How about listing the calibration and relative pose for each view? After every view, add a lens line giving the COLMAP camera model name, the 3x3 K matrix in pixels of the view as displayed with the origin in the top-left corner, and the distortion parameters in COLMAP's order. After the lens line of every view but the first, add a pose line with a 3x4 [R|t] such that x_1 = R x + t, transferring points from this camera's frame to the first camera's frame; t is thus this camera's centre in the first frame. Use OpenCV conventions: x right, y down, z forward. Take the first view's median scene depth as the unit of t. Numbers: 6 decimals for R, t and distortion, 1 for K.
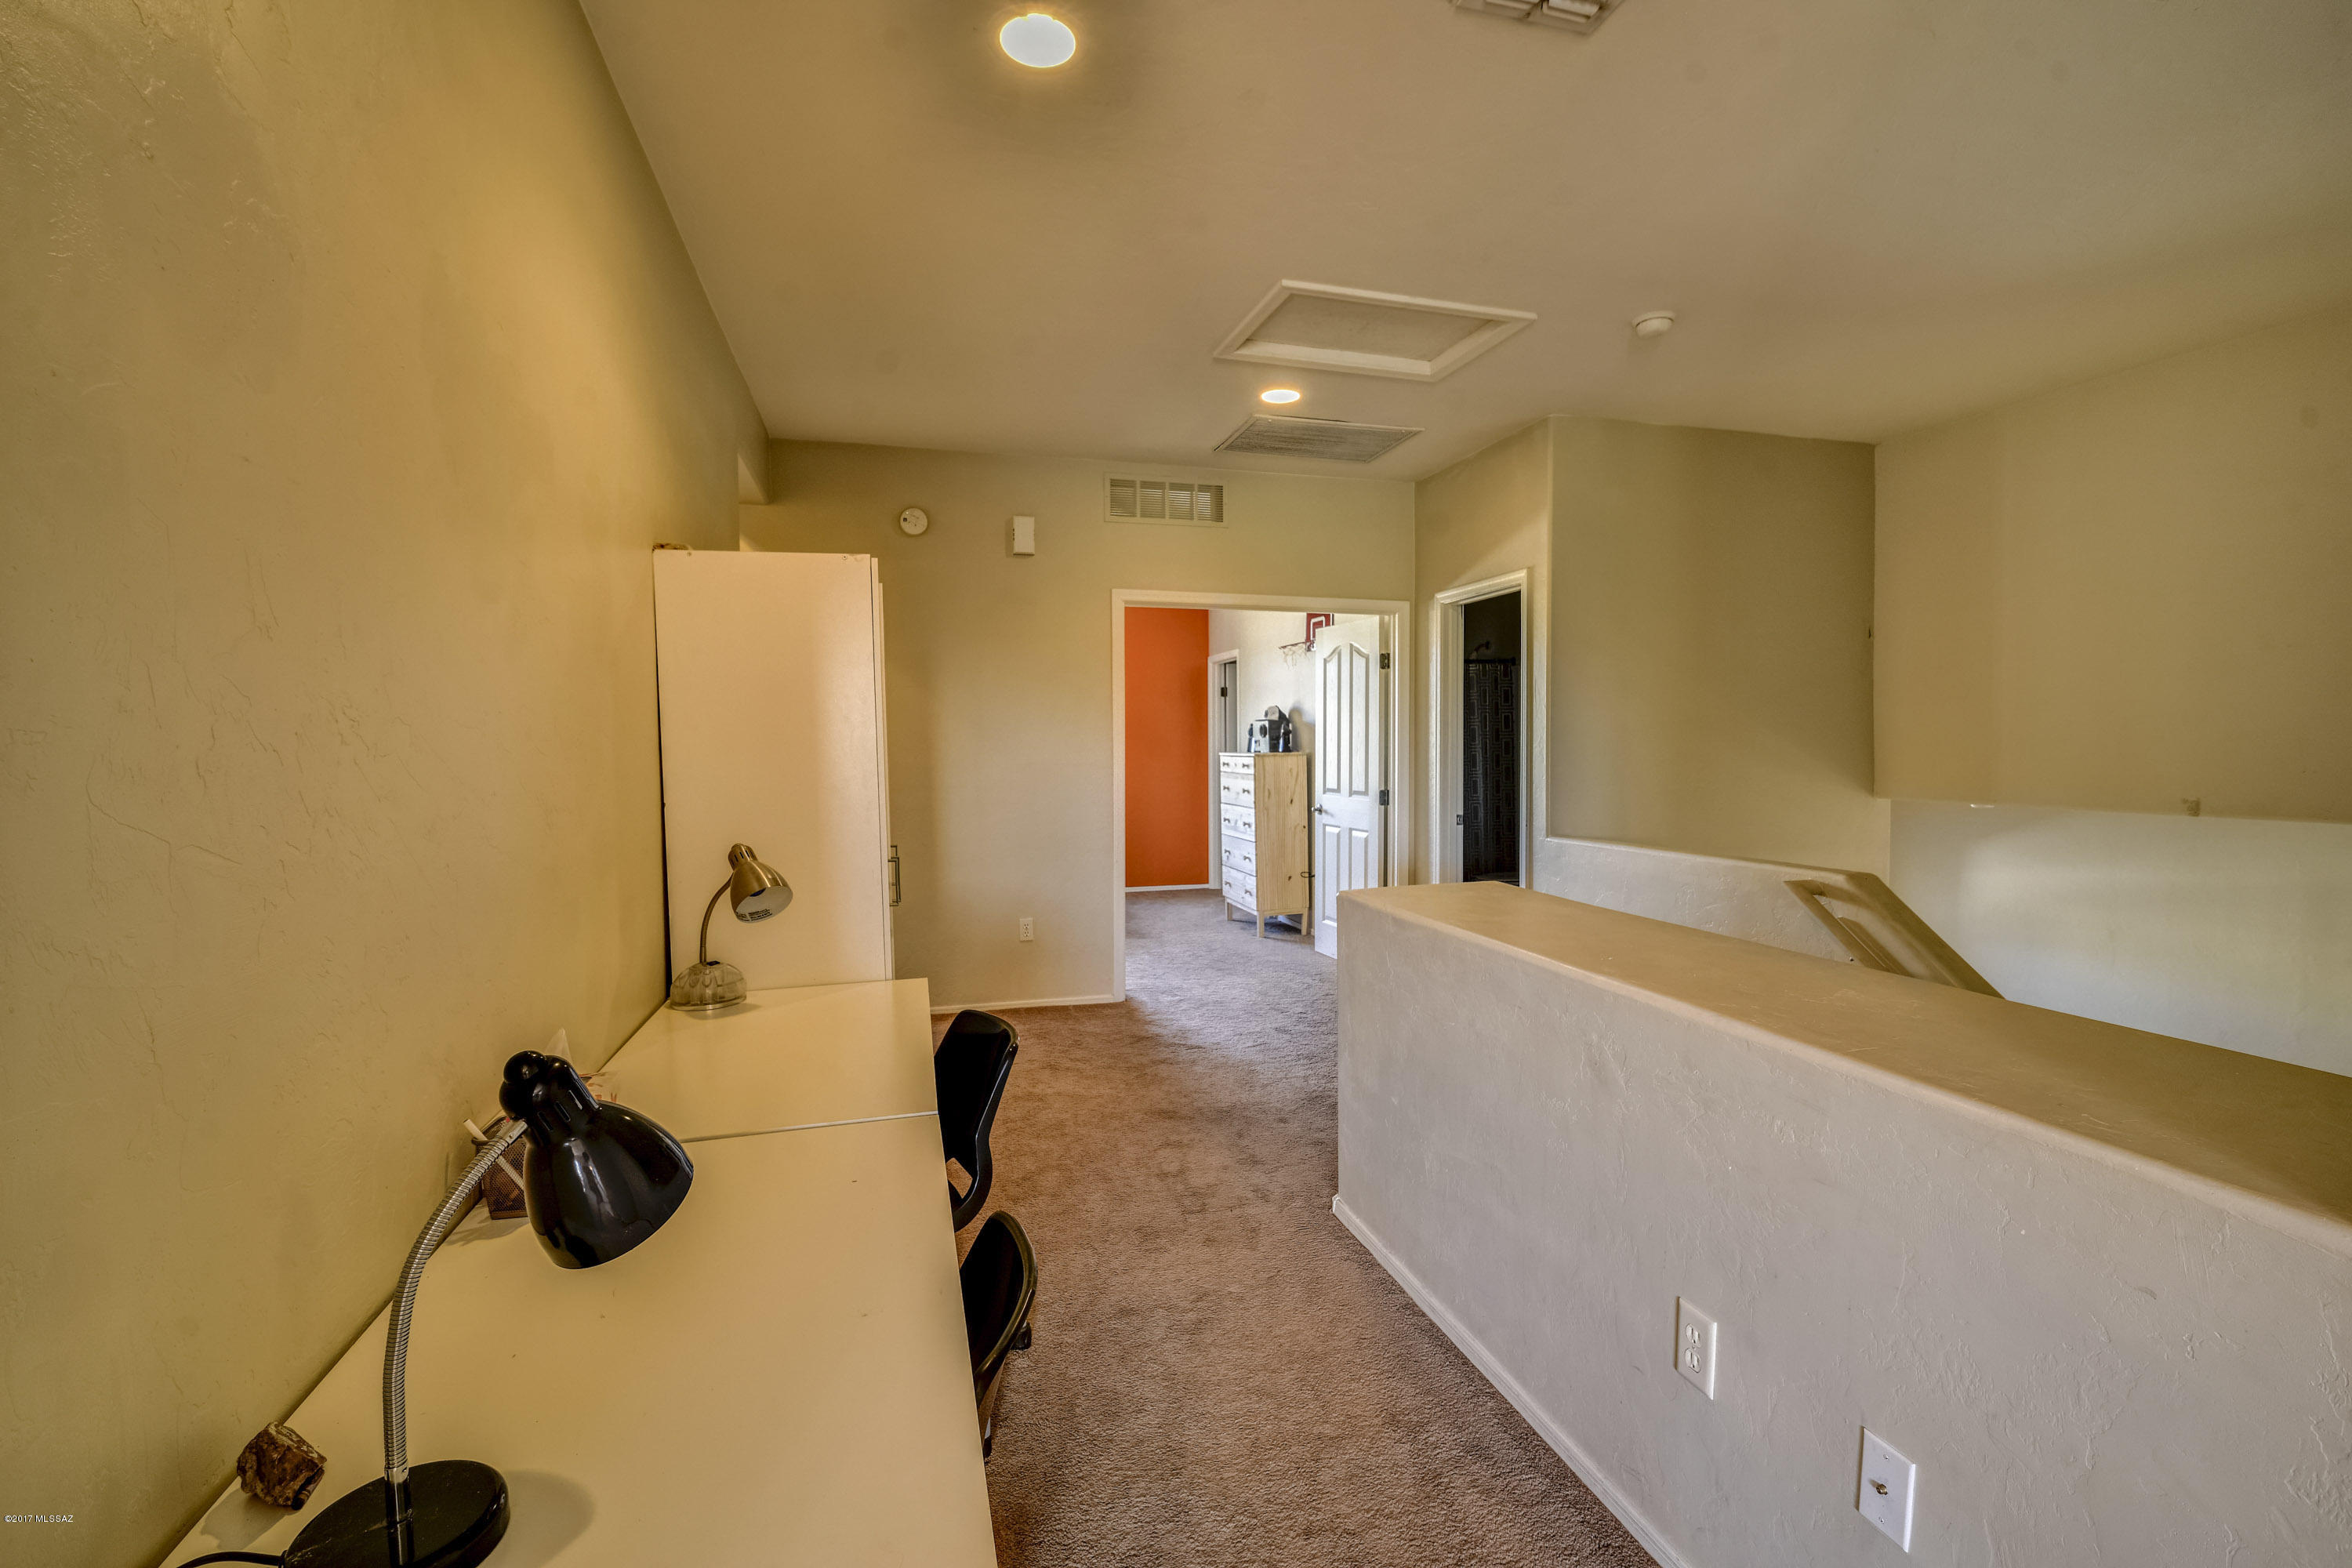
lens RADIAL K [[1039.8, 0, 1178.5], [0, 1039.8, 780.7], [0, 0, 1]] dist [0.004945, -0.001475]
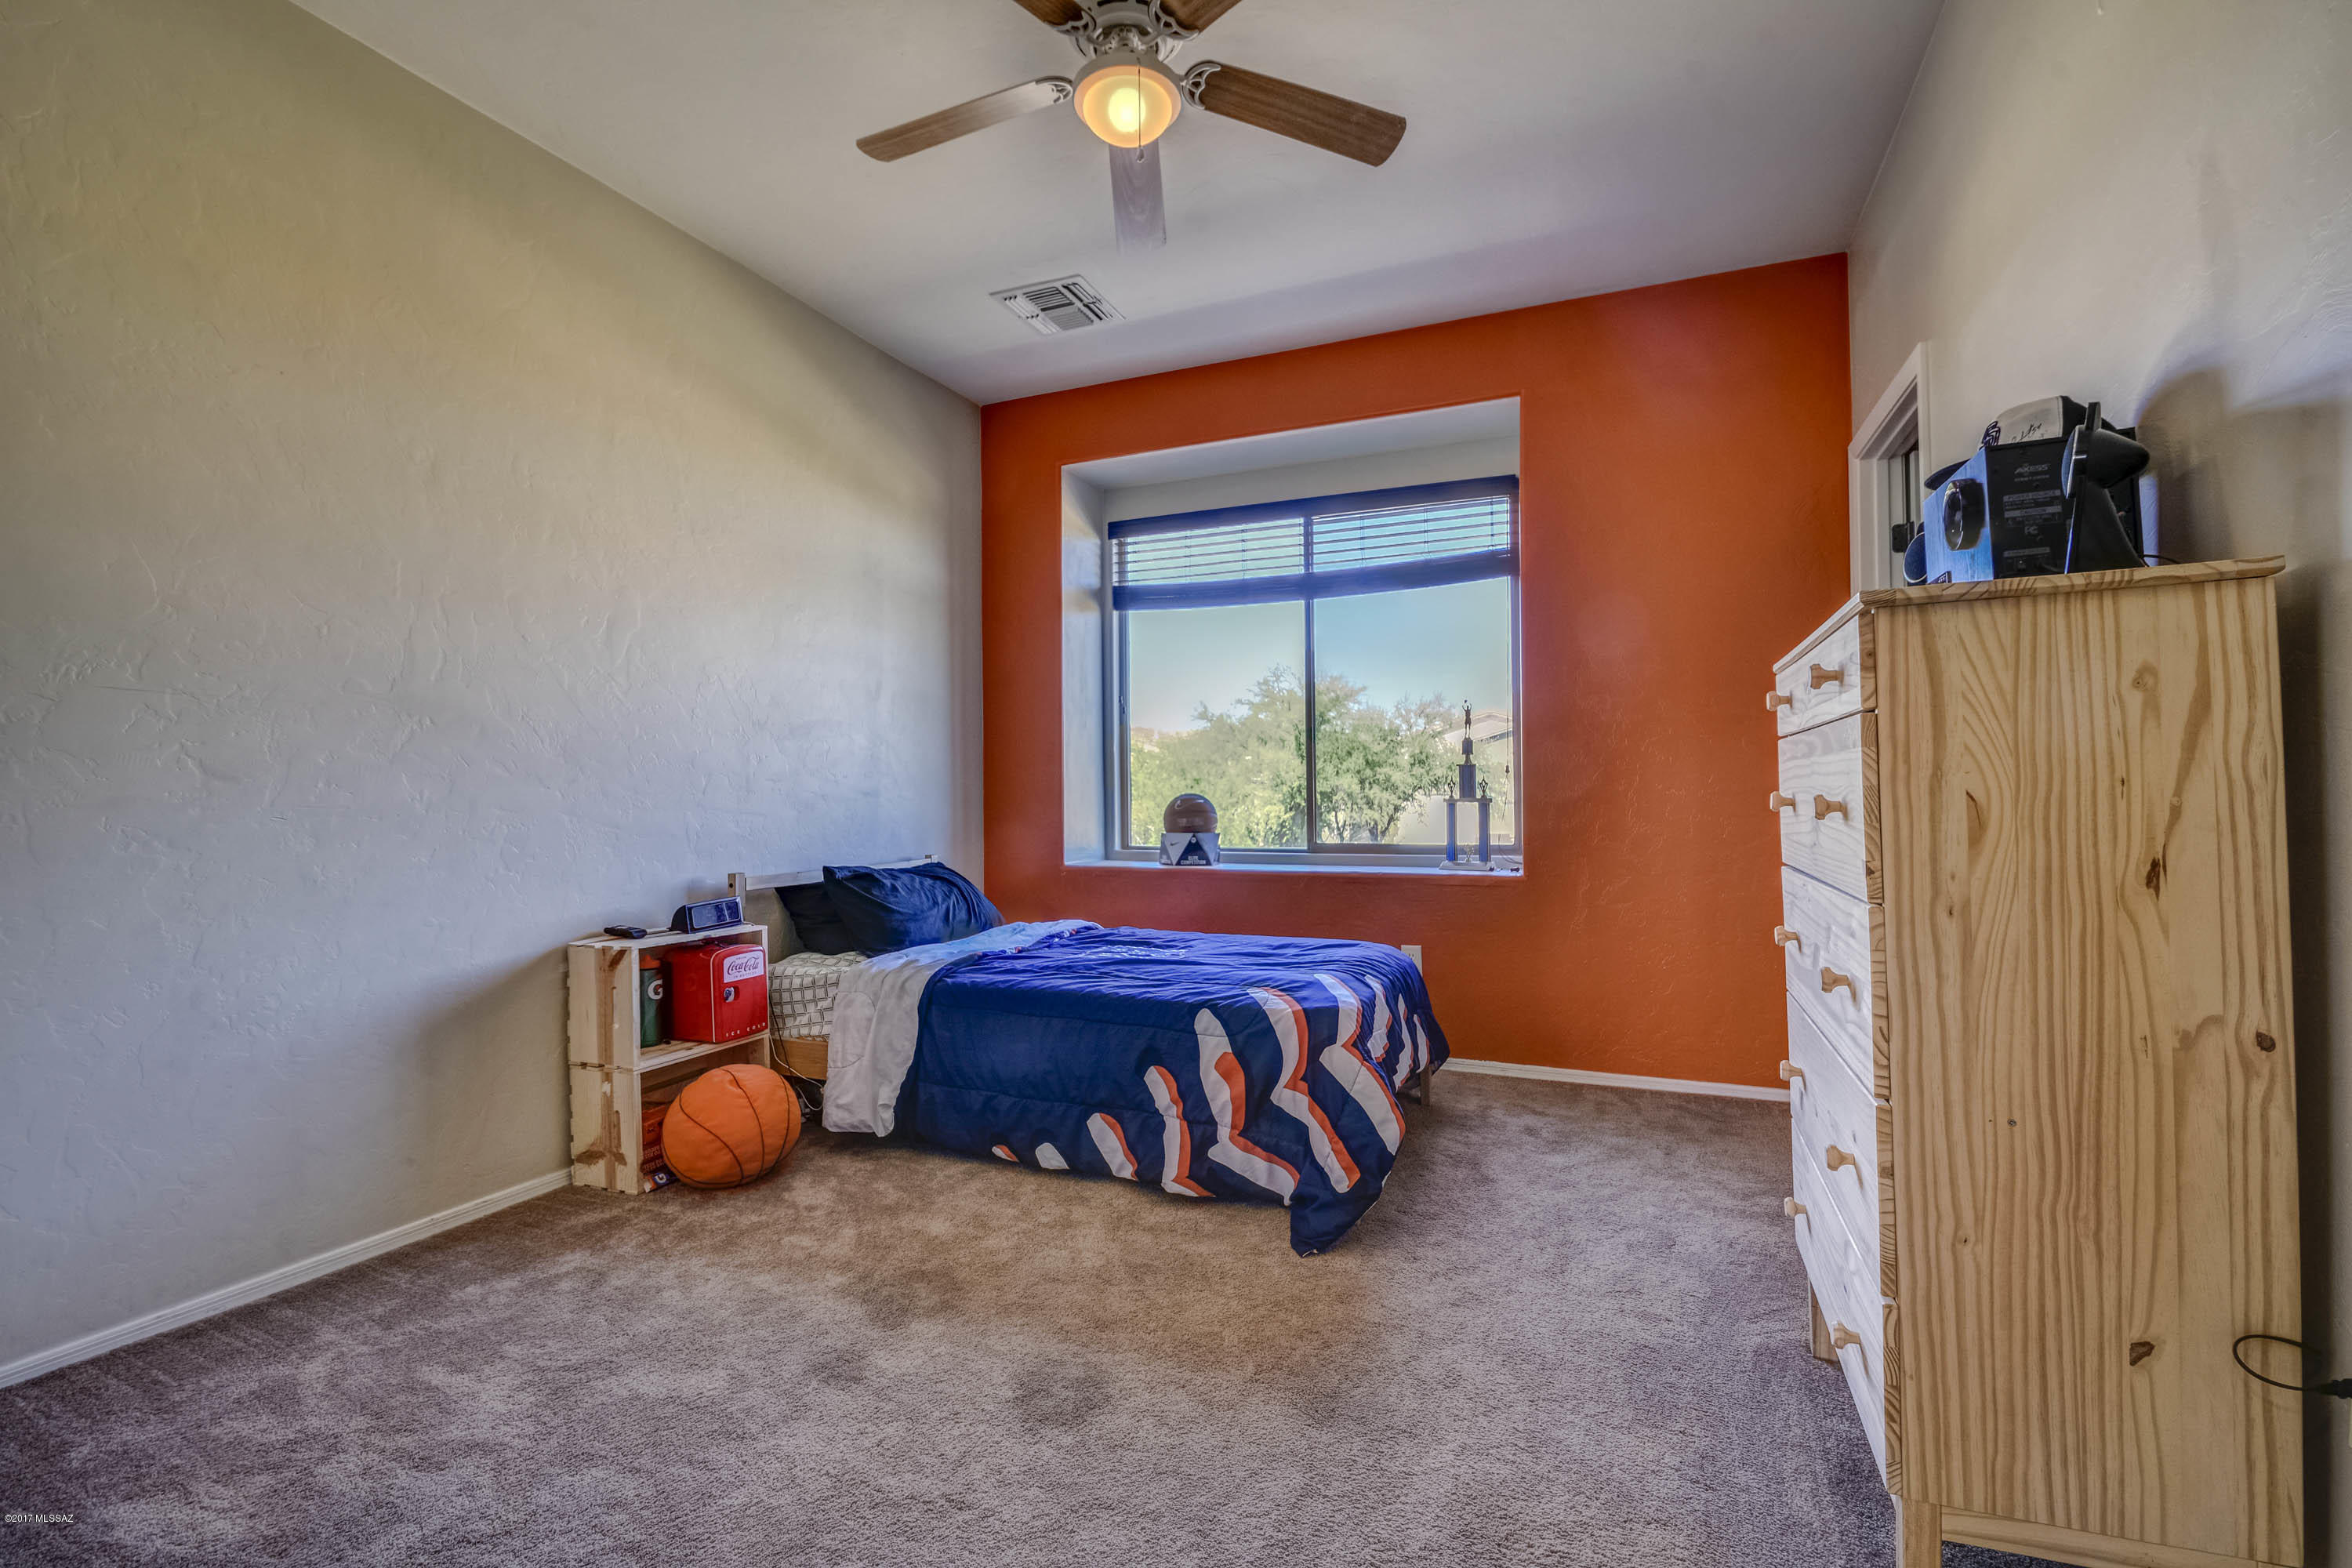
lens RADIAL K [[1039.8, 0, 1178.5], [0, 1039.8, 785.6], [0, 0, 1]] dist [0.004945, -0.001475]
pose [[0.788152, -0.003640, -0.615470, 0.086160], [-0.014179, 0.999610, -0.024069, 0.011817], [0.615318, 0.027697, 0.787792, 0.752846]]
